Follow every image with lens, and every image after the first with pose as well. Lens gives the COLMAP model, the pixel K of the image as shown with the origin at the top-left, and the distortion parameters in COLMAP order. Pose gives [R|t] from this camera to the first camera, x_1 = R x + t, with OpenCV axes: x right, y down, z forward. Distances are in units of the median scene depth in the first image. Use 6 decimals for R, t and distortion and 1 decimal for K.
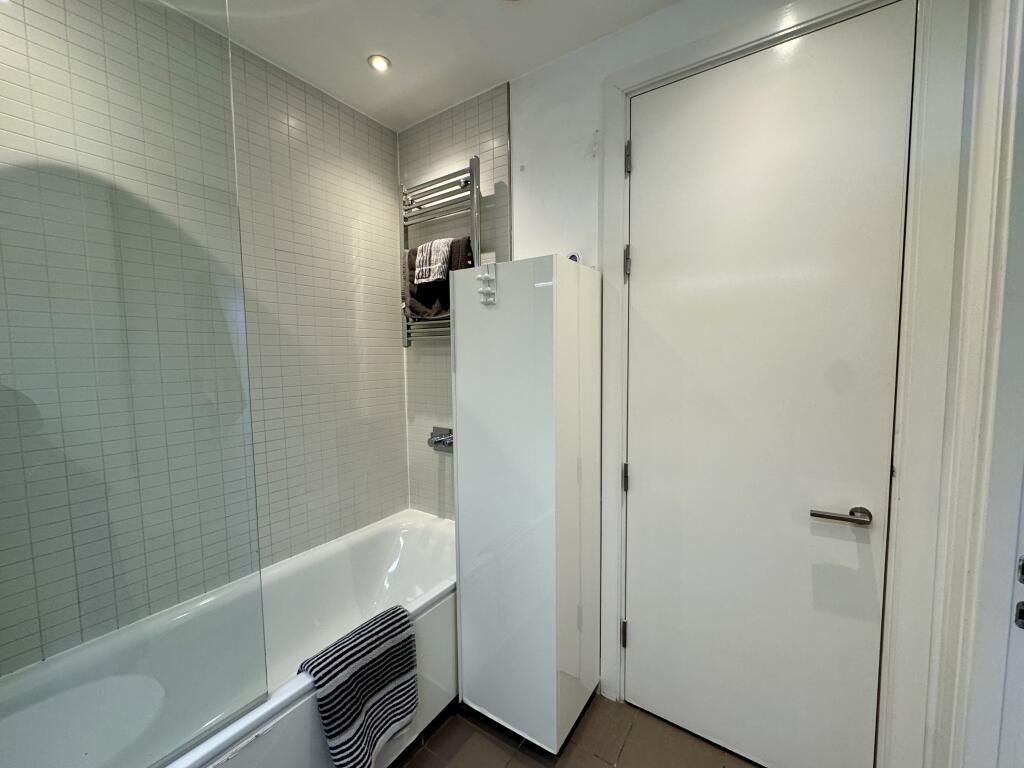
lens RADIAL K [[408.0, 0, 511.6], [0, 408.0, 384.5], [0, 0, 1]] dist [0.003653, 0.000148]
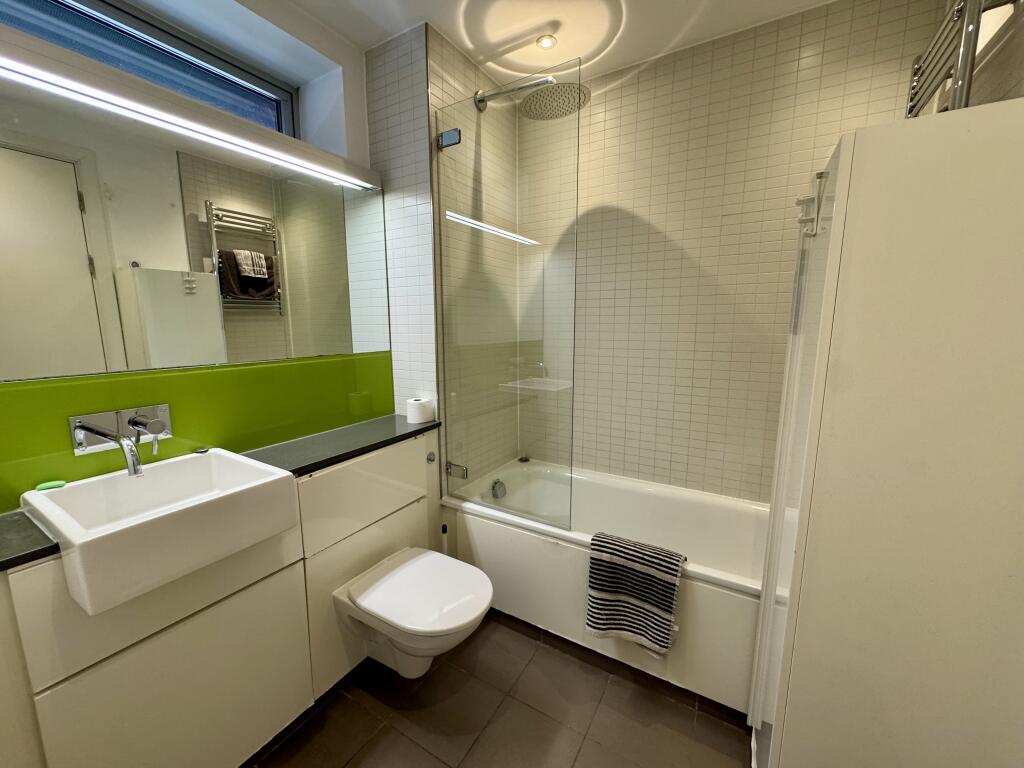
lens RADIAL K [[408.0, 0, 511.4], [0, 408.0, 383.7], [0, 0, 1]] dist [0.003653, 0.000148]
pose [[0.070563, 0.163249, -0.984058, 0.680553], [-0.073023, 0.984716, 0.158122, -0.024885], [0.994831, 0.060702, 0.081406, 0.479938]]
